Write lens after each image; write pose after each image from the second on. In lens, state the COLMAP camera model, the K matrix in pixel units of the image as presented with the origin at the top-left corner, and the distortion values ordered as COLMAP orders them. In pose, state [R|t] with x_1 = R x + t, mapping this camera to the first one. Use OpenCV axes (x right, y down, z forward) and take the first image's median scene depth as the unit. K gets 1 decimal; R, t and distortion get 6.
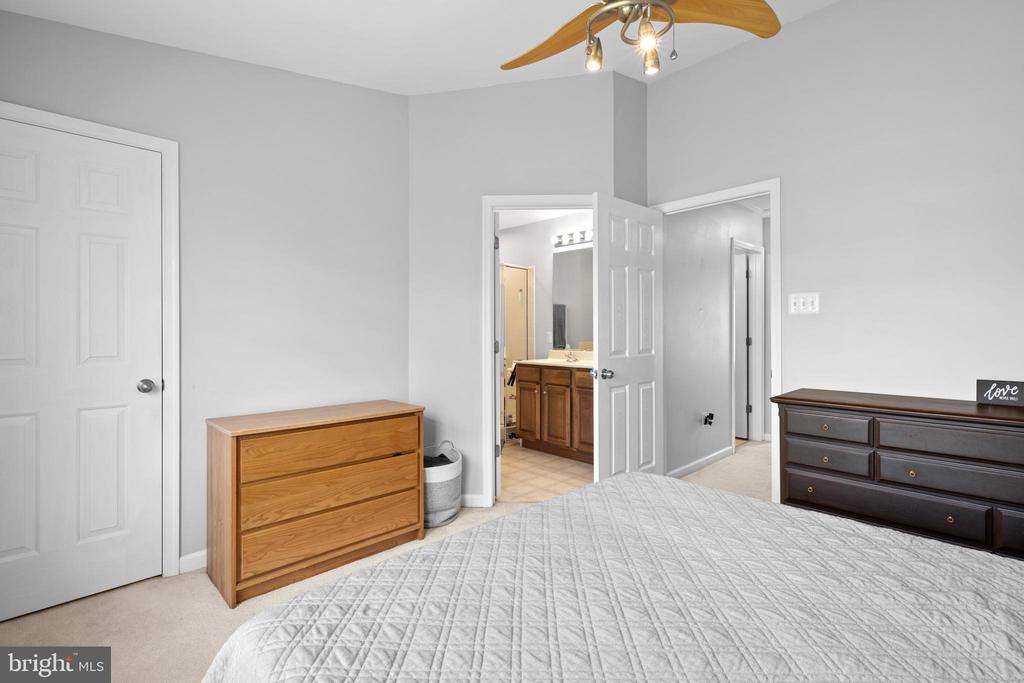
lens RADIAL K [[460.7, 0, 513.1], [0, 460.7, 335.4], [0, 0, 1]] dist [0.000359, 0.000176]
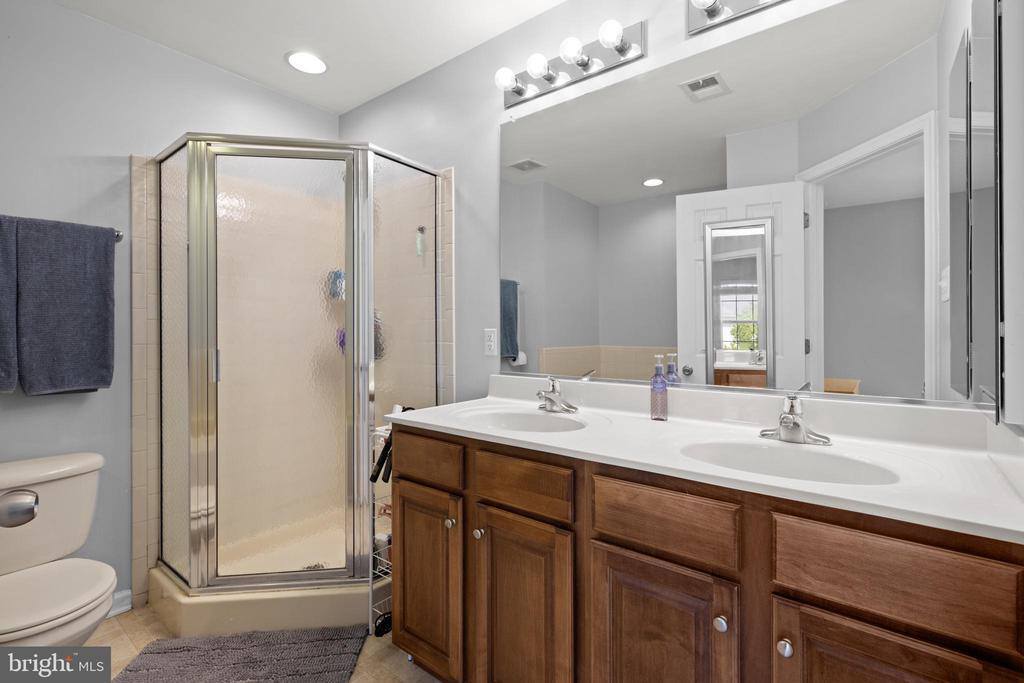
lens RADIAL K [[460.7, 0, 513.1], [0, 460.7, 336.0], [0, 0, 1]] dist [0.000359, 0.000176]
pose [[0.990985, -0.003061, 0.133934, 0.048932], [0.003350, 0.999993, -0.001929, -0.000002], [-0.133928, 0.002361, 0.990988, 0.662502]]
